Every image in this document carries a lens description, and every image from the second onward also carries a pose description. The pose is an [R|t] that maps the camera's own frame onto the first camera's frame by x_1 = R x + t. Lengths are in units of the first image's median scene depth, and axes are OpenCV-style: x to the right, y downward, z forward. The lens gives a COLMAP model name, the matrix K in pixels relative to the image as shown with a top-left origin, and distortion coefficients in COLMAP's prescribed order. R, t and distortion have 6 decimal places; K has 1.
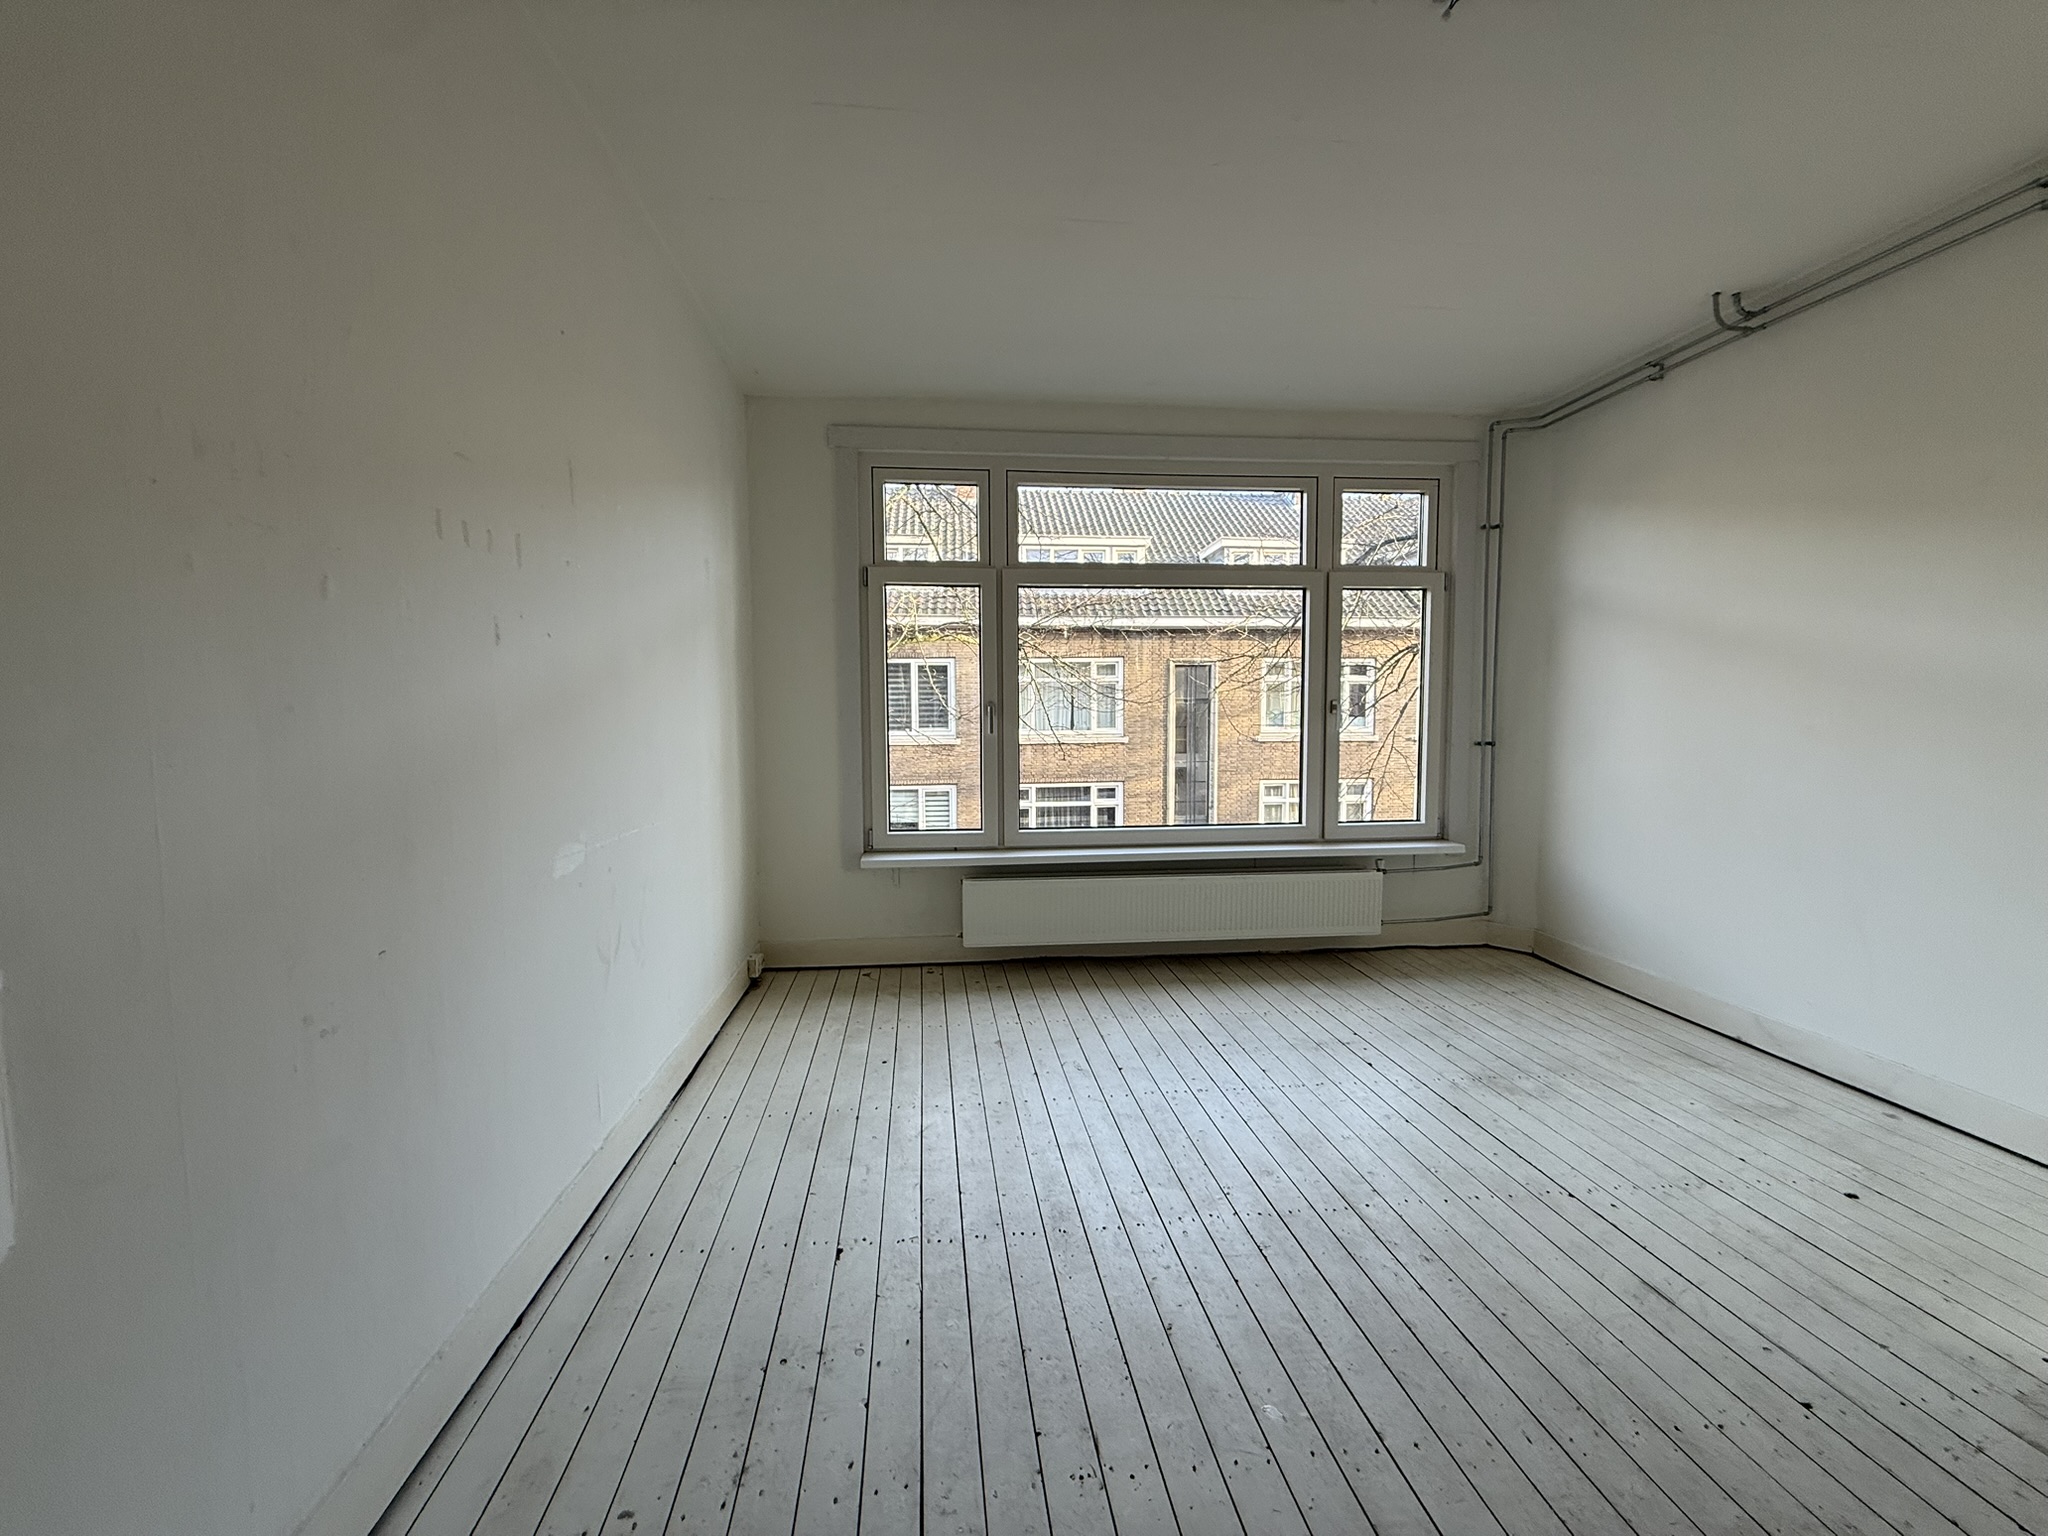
lens RADIAL K [[813.3, 0, 1017.3], [0, 813.3, 764.9], [0, 0, 1]] dist [-0.002070, 0.000391]
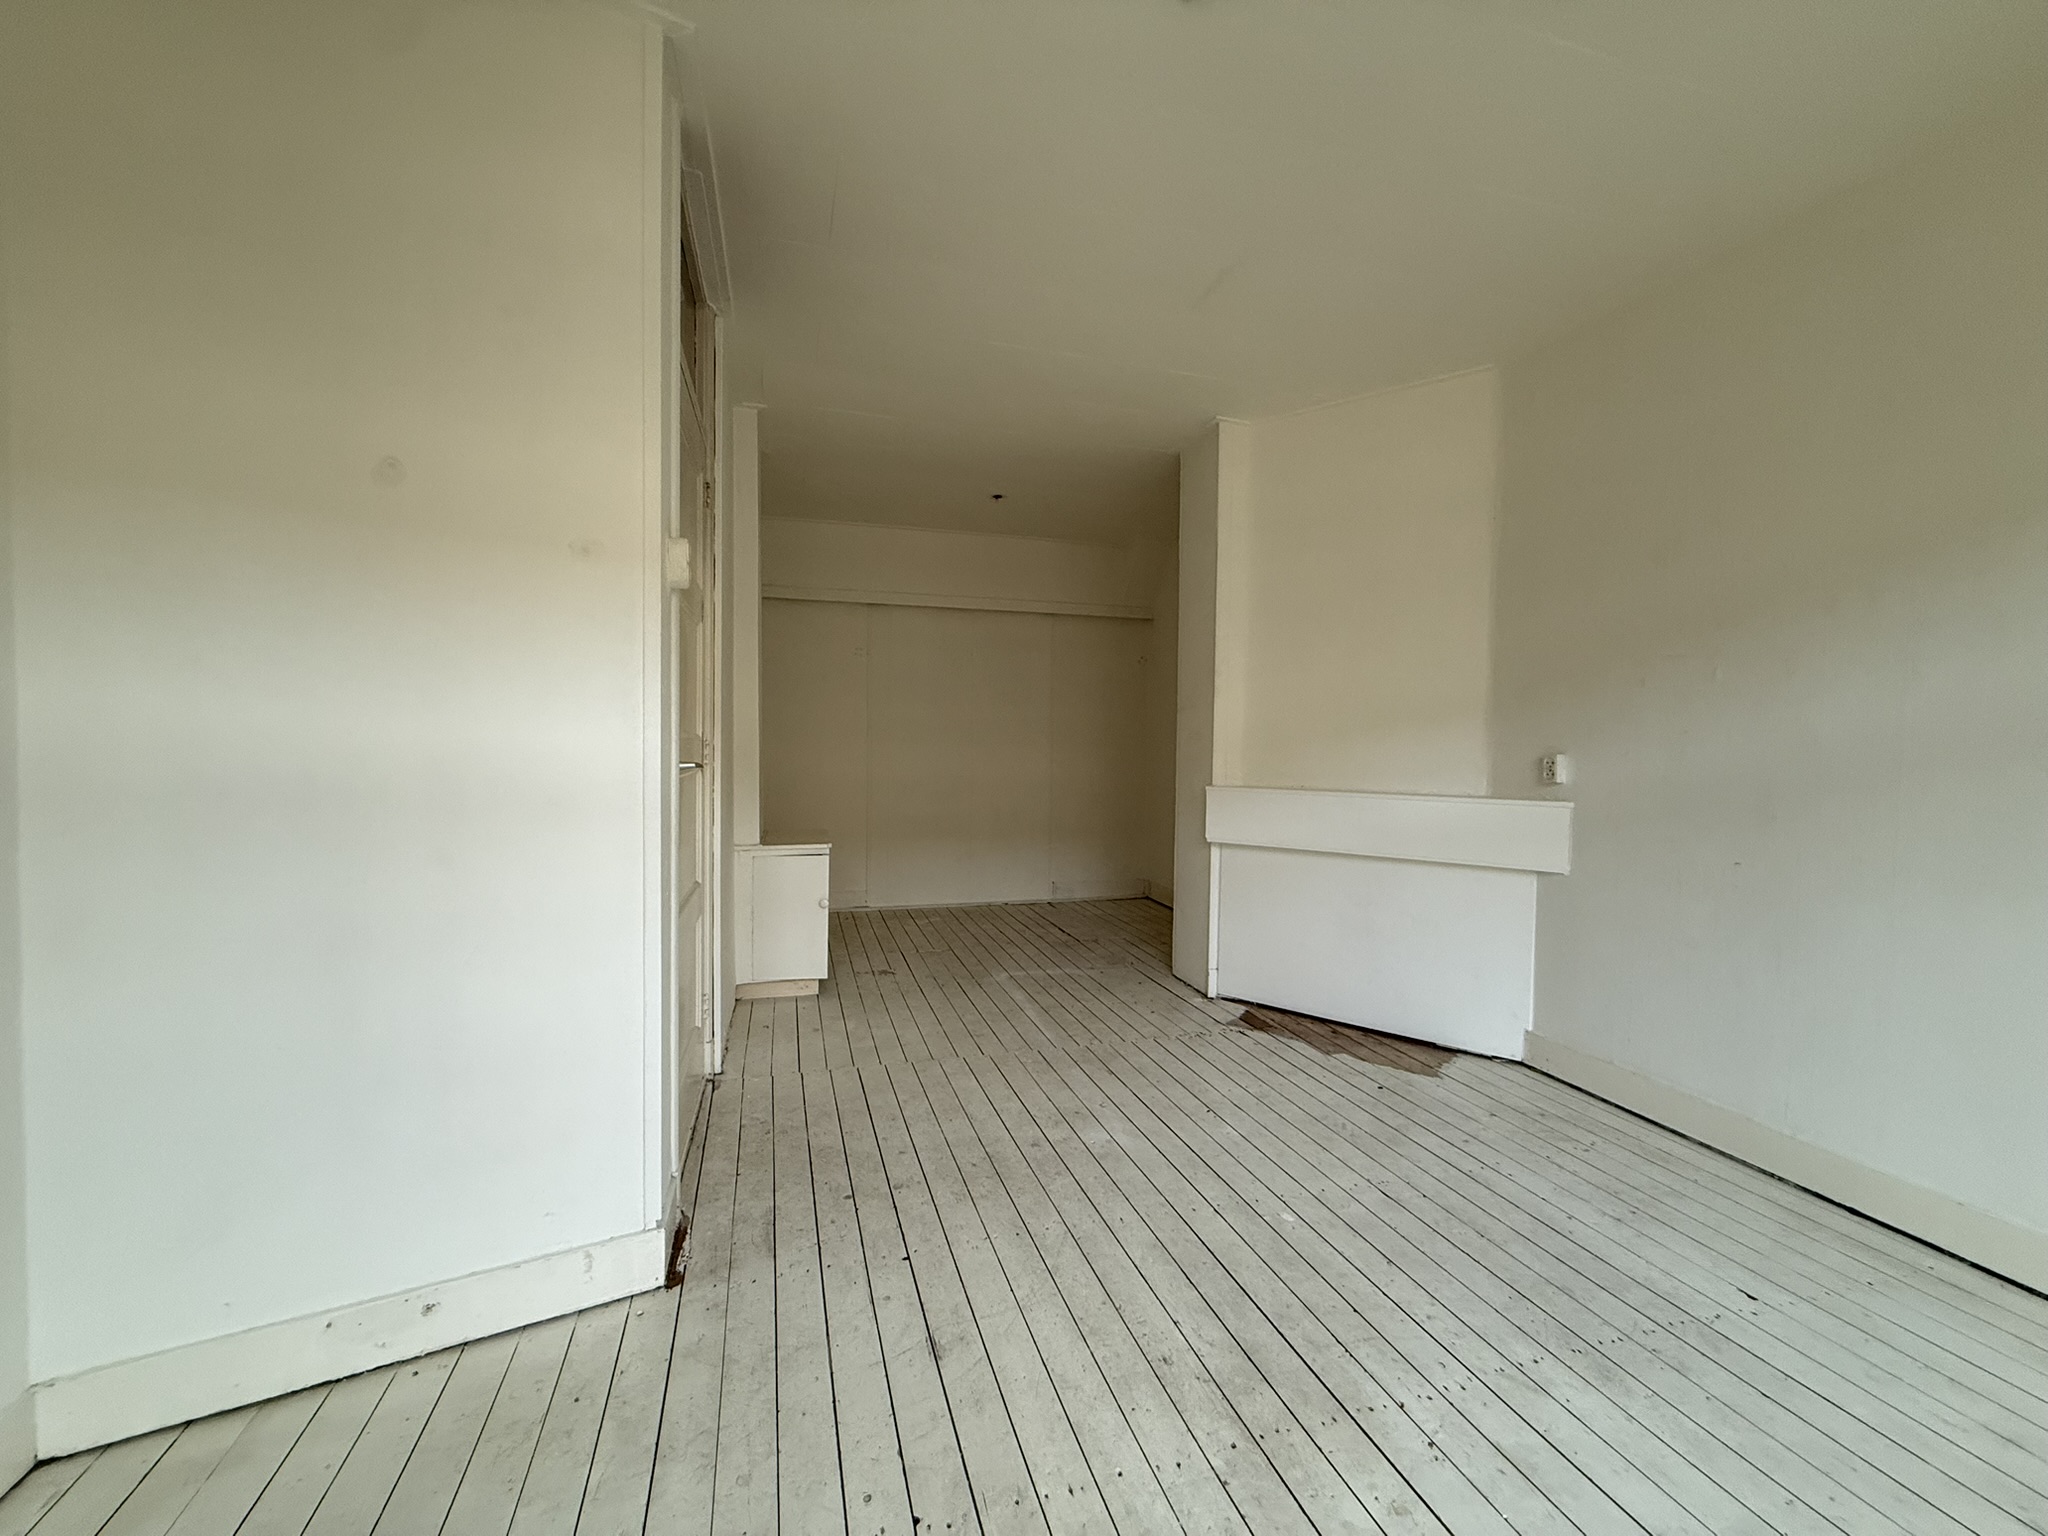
lens RADIAL K [[813.3, 0, 1017.3], [0, 813.3, 764.9], [0, 0, 1]] dist [-0.002070, 0.000391]
pose [[-0.984123, -0.001933, -0.177478, 0.388065], [-0.019467, 0.995083, 0.097112, -0.046530], [0.176417, 0.099026, -0.979322, 0.837611]]
